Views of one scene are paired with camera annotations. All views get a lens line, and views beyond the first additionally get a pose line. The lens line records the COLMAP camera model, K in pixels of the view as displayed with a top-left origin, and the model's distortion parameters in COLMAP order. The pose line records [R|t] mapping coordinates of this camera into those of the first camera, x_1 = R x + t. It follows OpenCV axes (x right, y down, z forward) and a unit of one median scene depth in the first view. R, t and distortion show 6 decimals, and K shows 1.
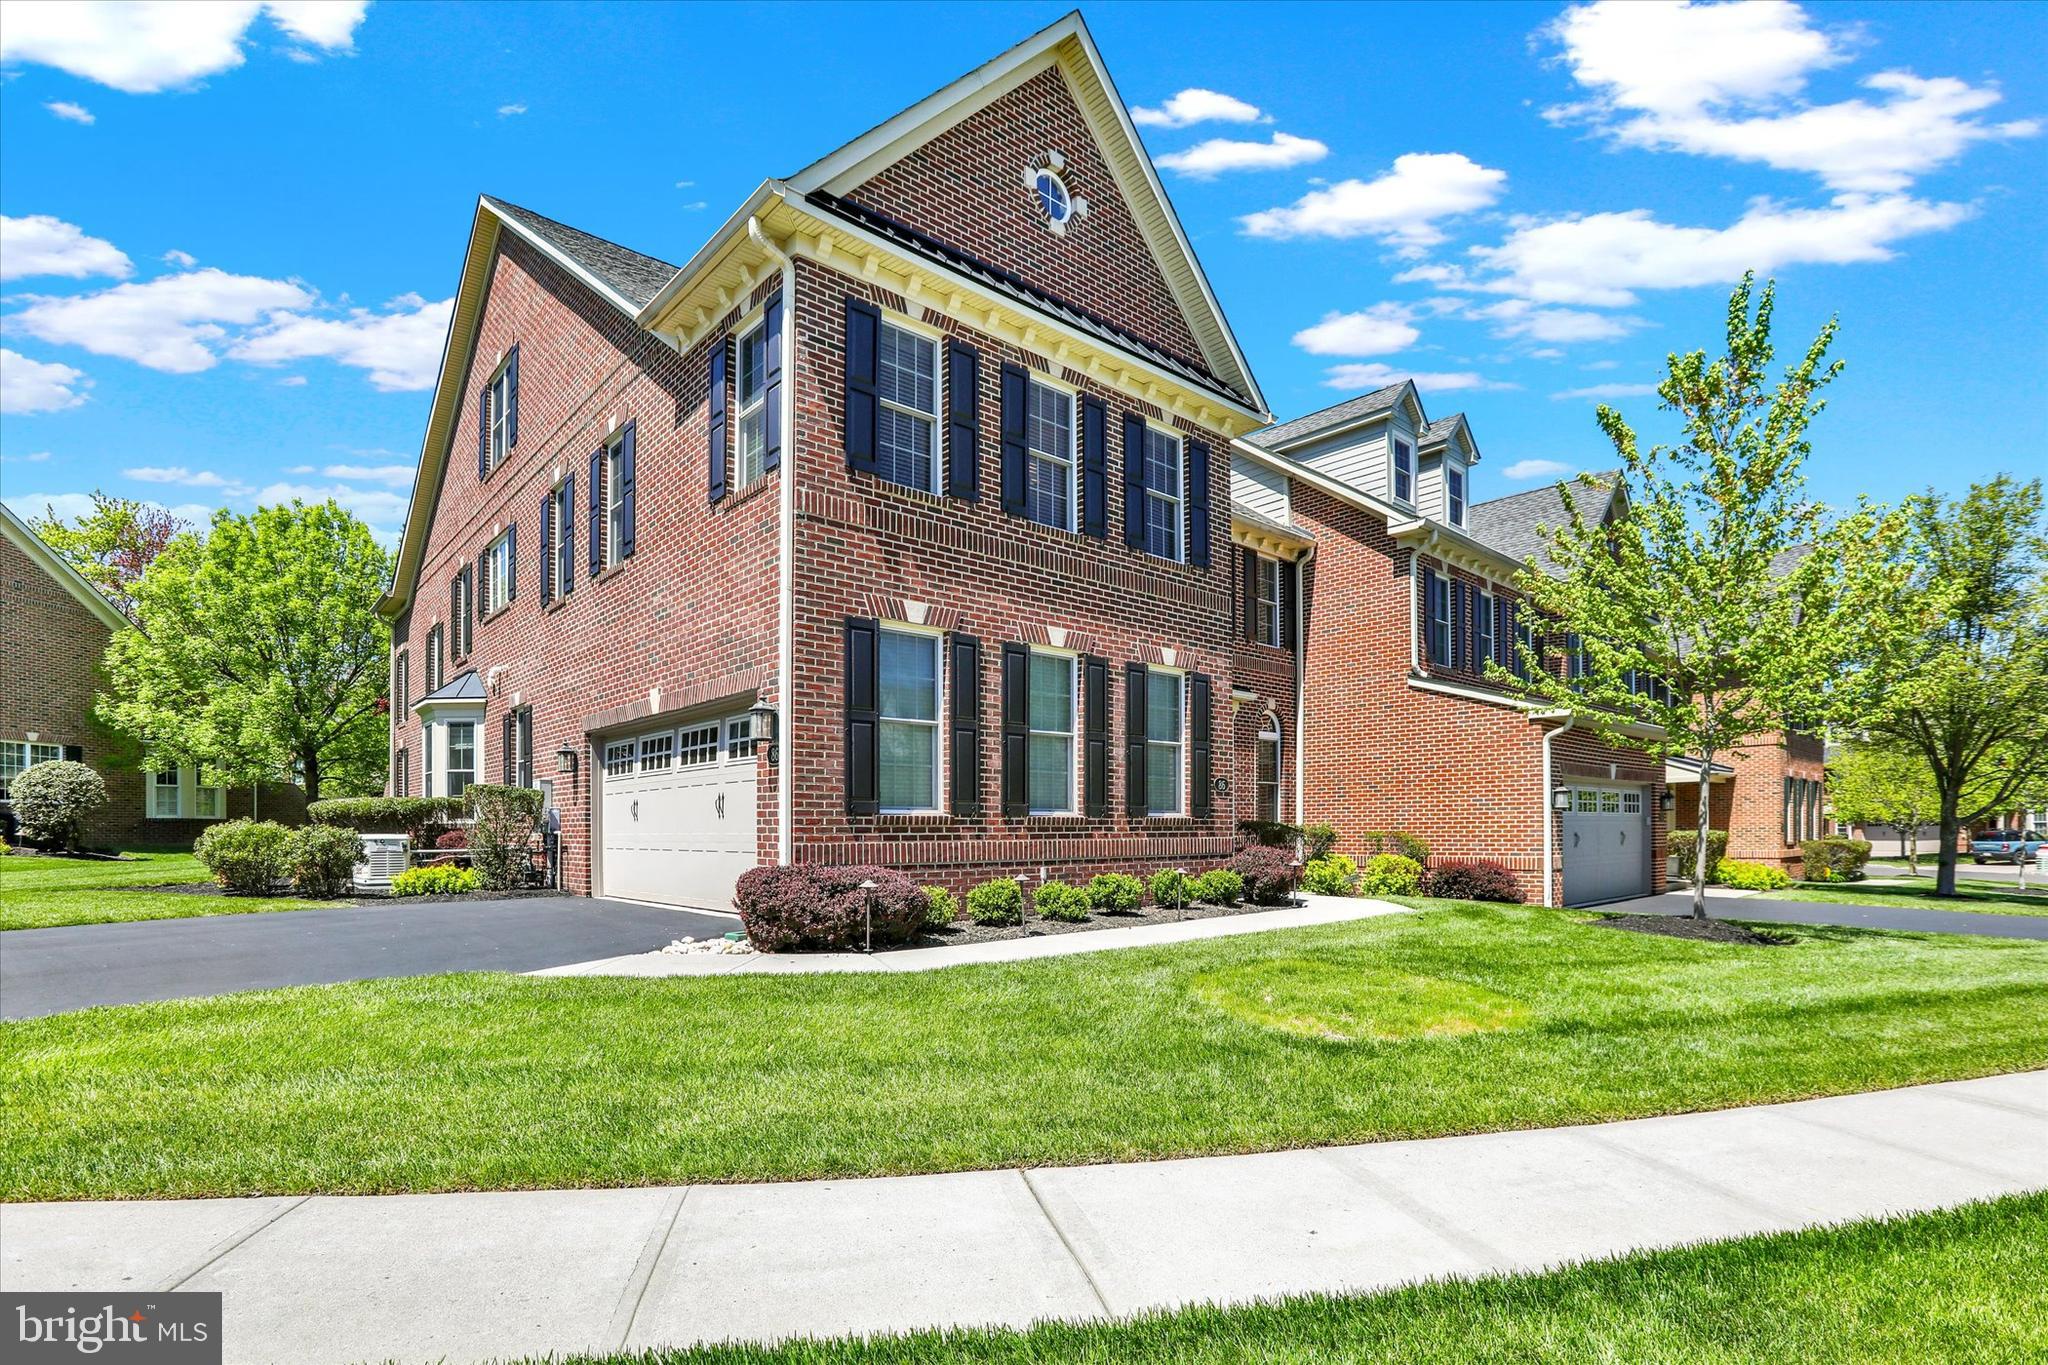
lens RADIAL K [[985.3, 0, 1051.5], [0, 985.3, 829.3], [0, 0, 1]] dist [-0.030814, 0.000114]
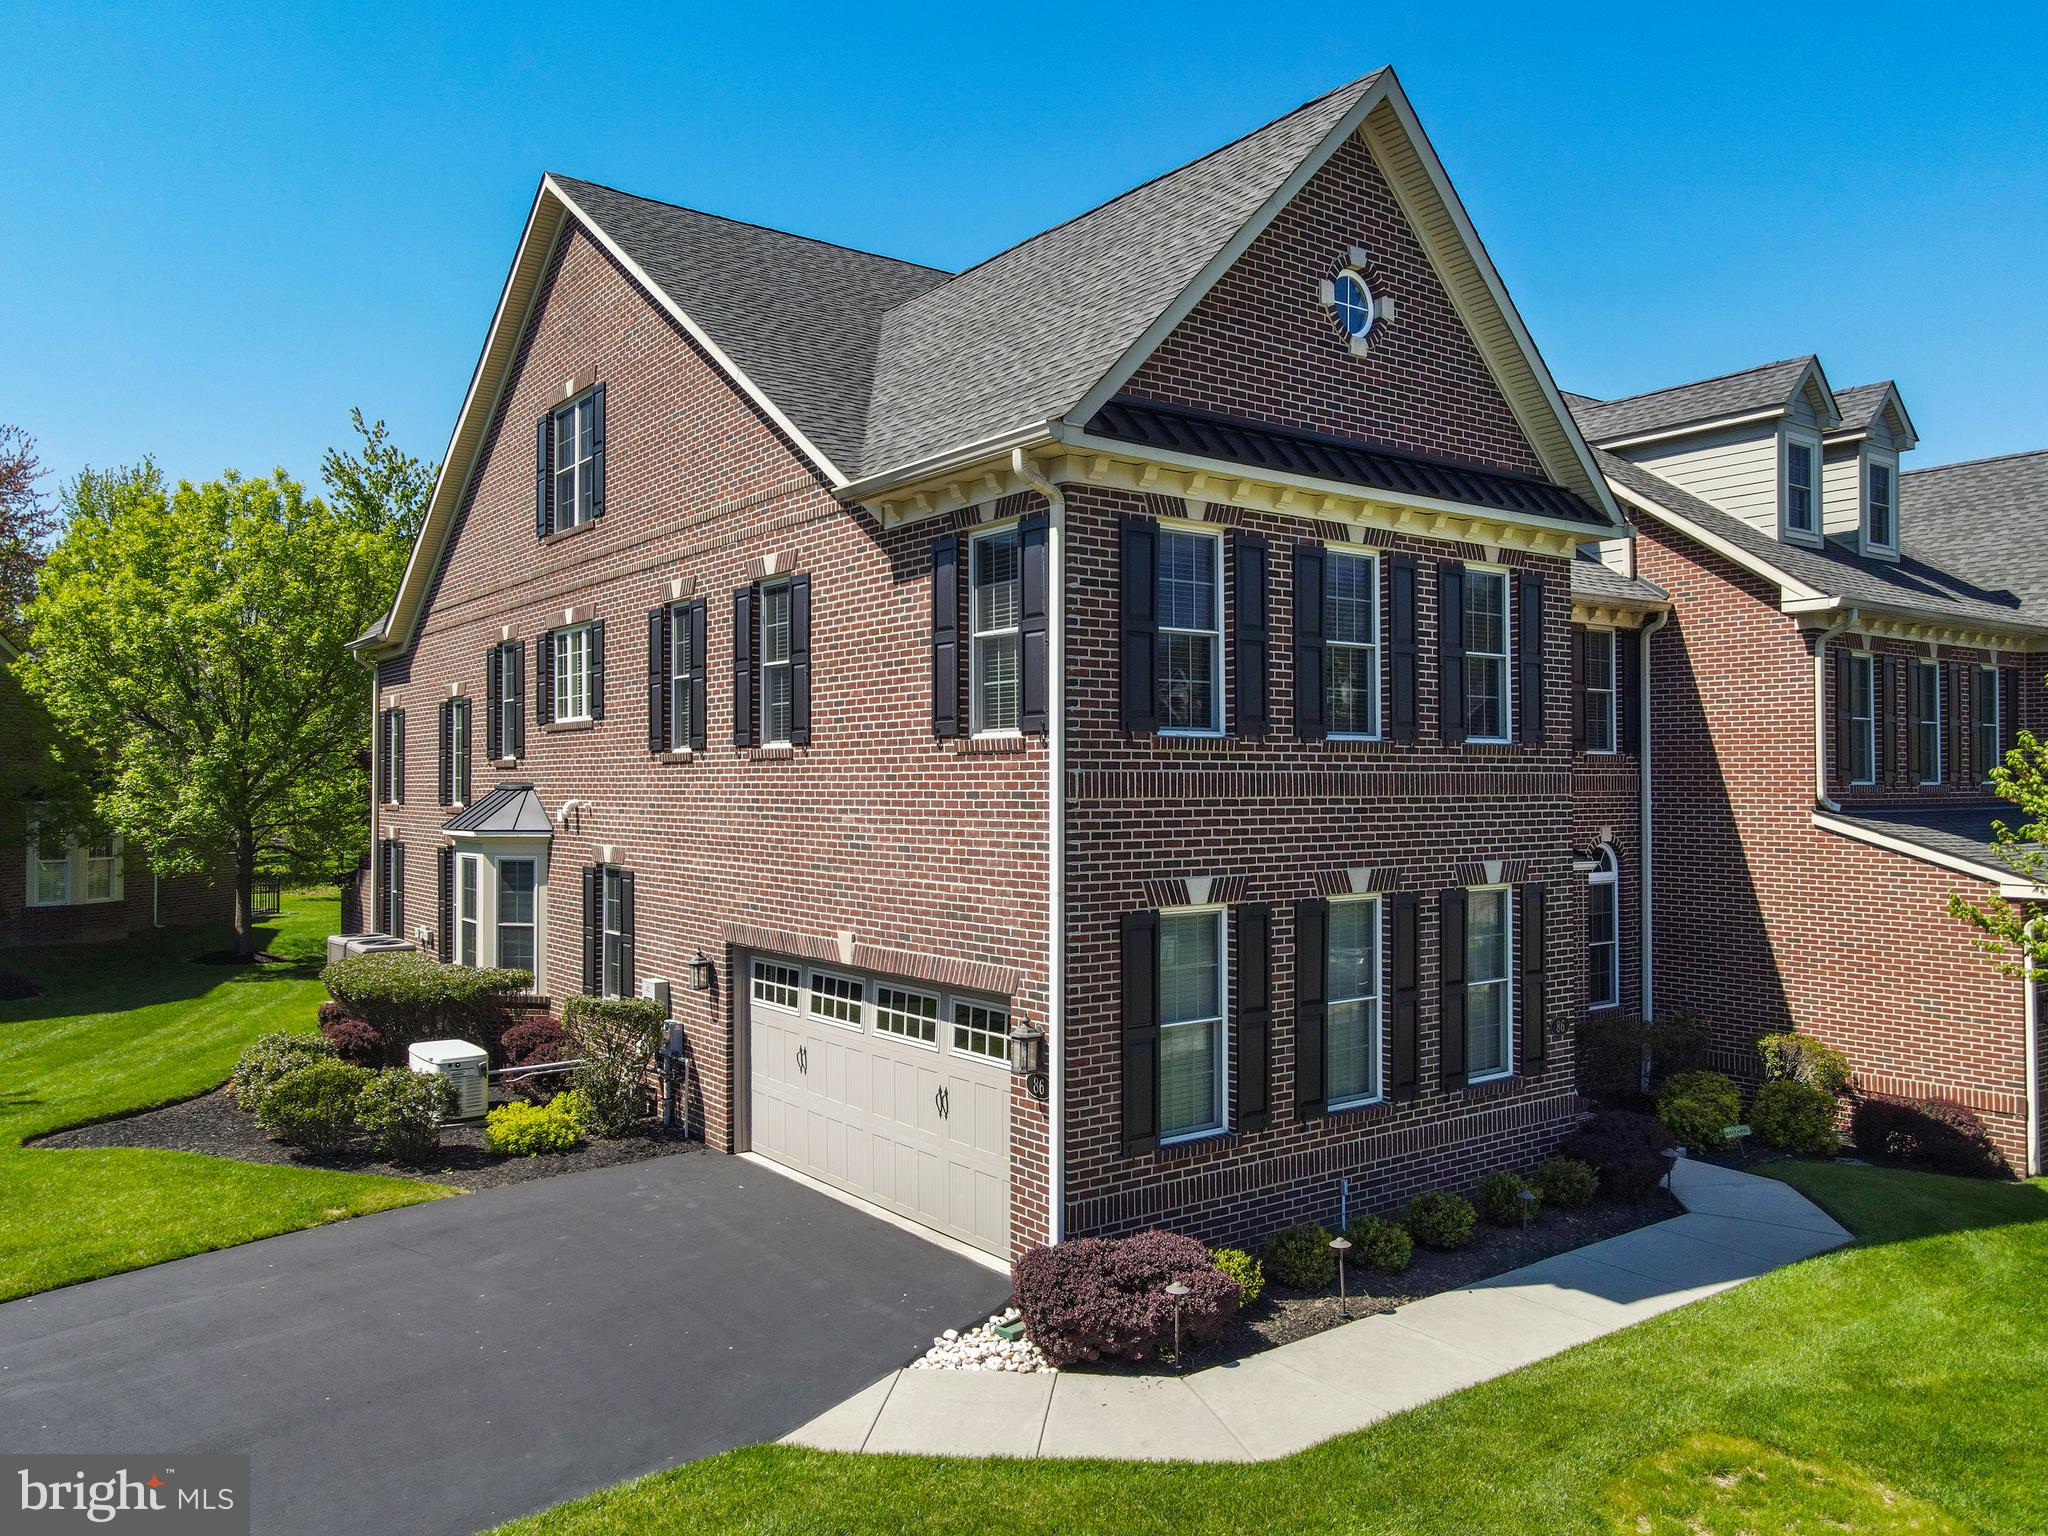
lens RADIAL K [[1501.8, 0, 1027.3], [0, 1501.8, 763.0], [0, 0, 1]] dist [0.001160, 0.029731]
pose [[0.994483, 0.002183, -0.104876, -0.127928], [-0.003202, 0.999949, -0.009547, -0.270135], [0.104850, 0.009830, 0.994439, -0.208560]]
